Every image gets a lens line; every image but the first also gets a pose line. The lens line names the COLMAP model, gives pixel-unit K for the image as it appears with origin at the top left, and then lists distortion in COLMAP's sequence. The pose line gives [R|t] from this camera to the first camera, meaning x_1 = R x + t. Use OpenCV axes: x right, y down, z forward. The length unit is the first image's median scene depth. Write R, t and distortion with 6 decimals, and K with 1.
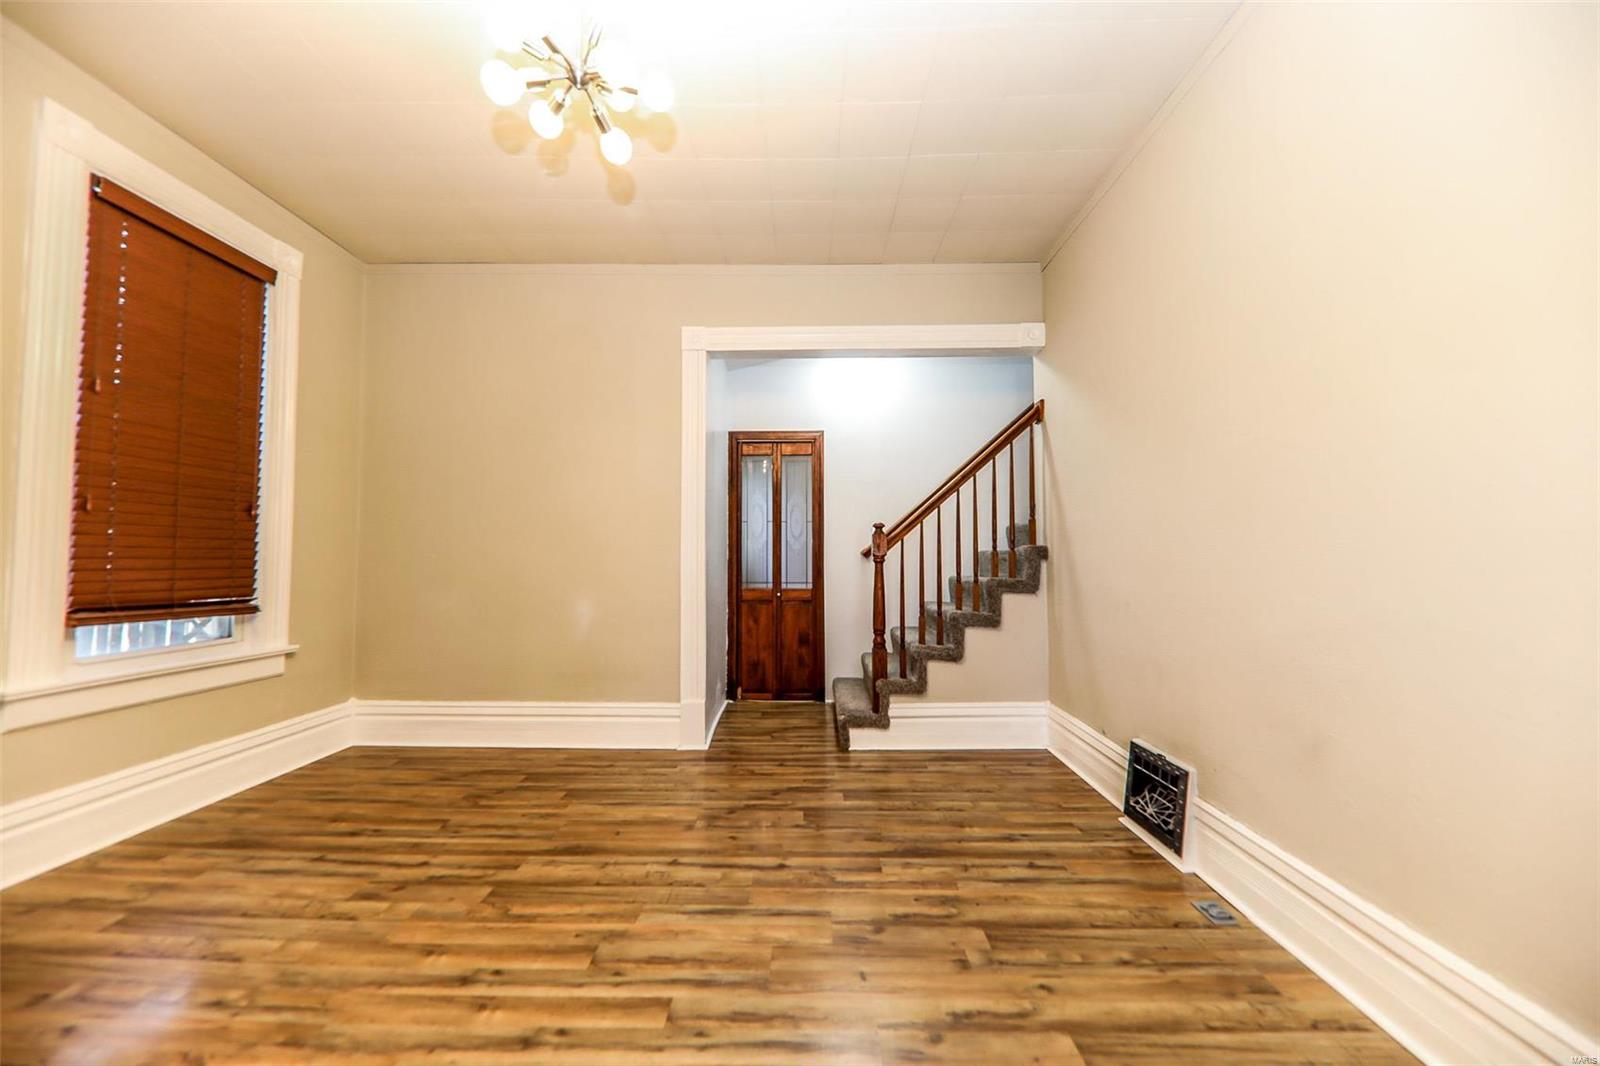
lens RADIAL K [[576.7, 0, 802.8], [0, 576.7, 538.2], [0, 0, 1]] dist [0.010203, -0.006933]
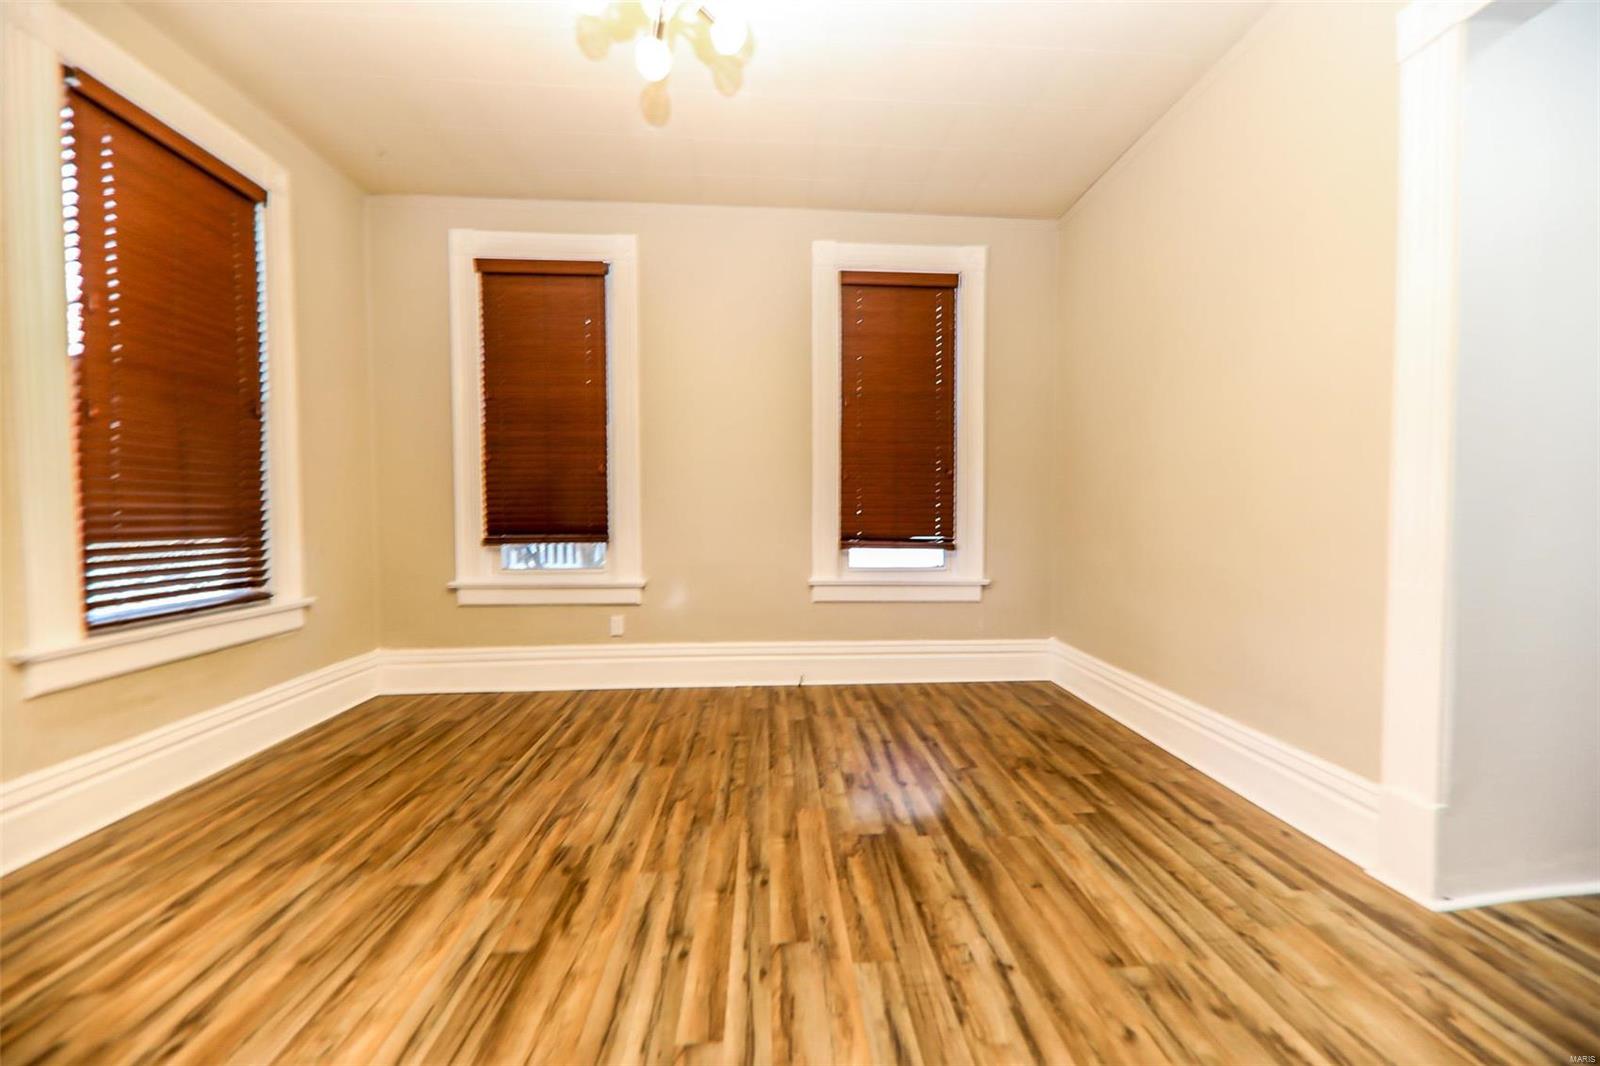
lens RADIAL K [[568.4, 0, 805.4], [0, 568.4, 528.2], [0, 0, 1]] dist [0.012714, -0.005846]
pose [[0.073264, 0.022783, -0.997052, 0.341761], [0.035215, 0.999056, 0.025417, 0.043361], [0.996691, -0.036974, 0.072392, 0.669429]]
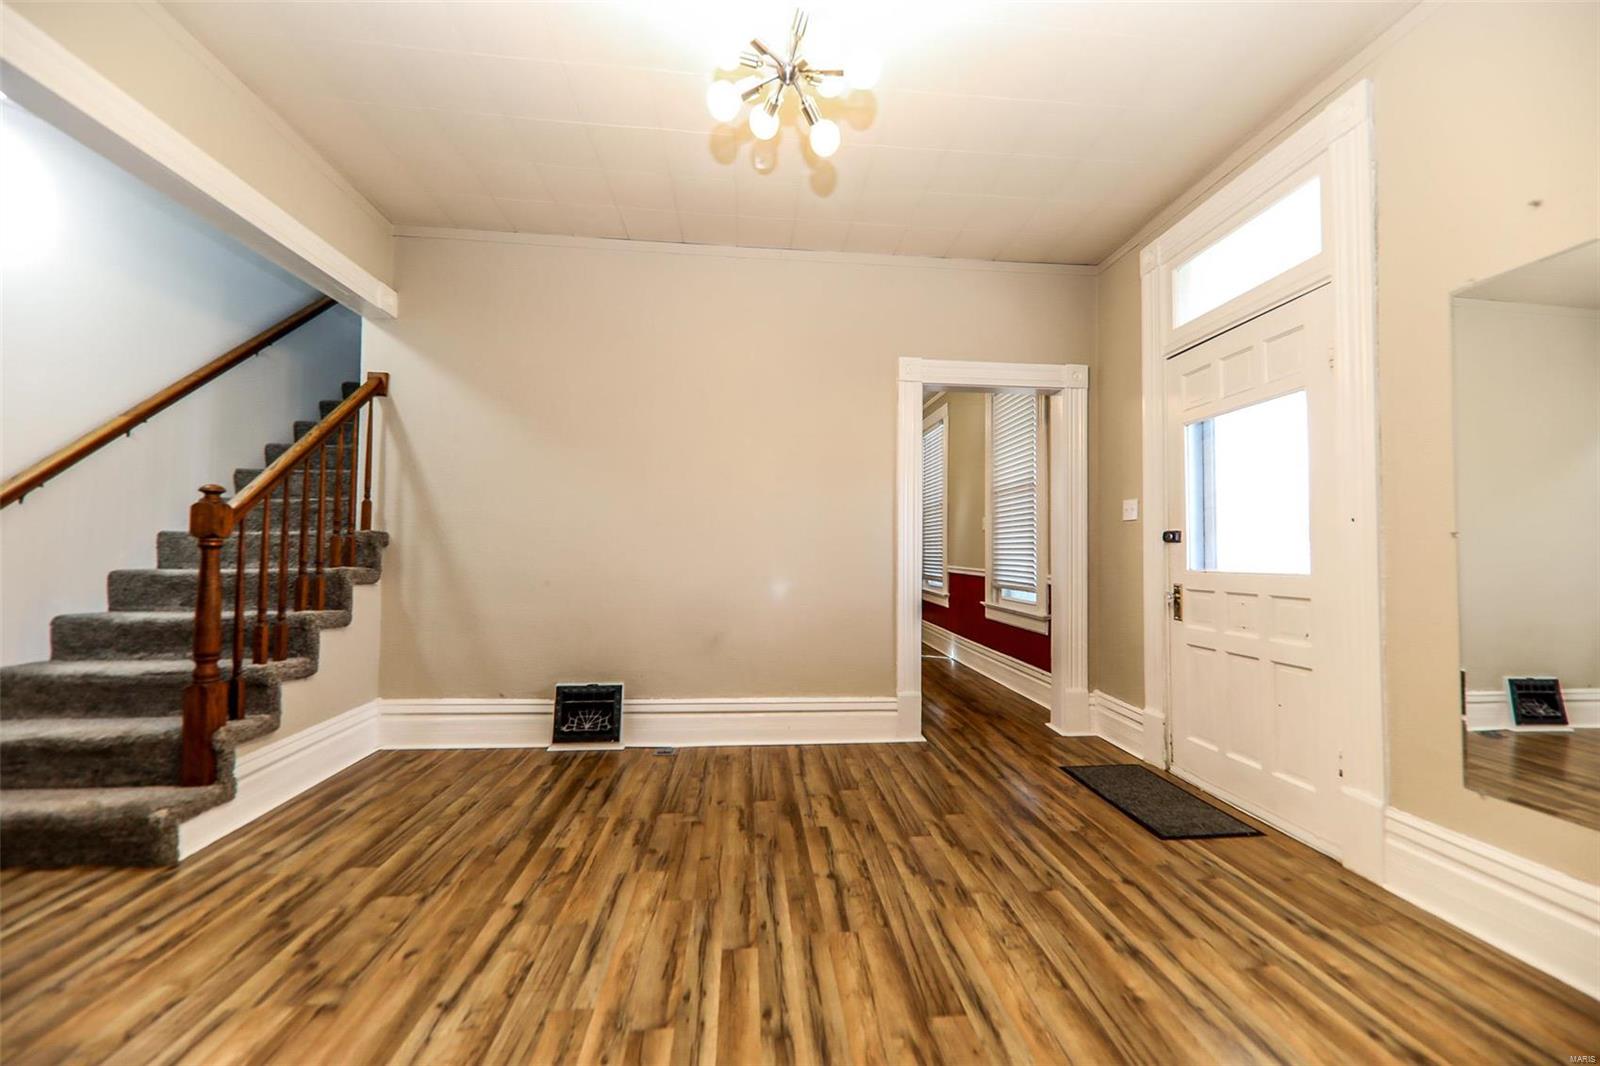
lens RADIAL K [[576.7, 0, 802.8], [0, 576.7, 538.2], [0, 0, 1]] dist [0.010203, -0.006933]
pose [[-0.104410, 0.028063, 0.994138, -0.823342], [-0.045731, 0.998409, -0.032987, 0.035690], [-0.993482, -0.048907, -0.102961, 0.618391]]
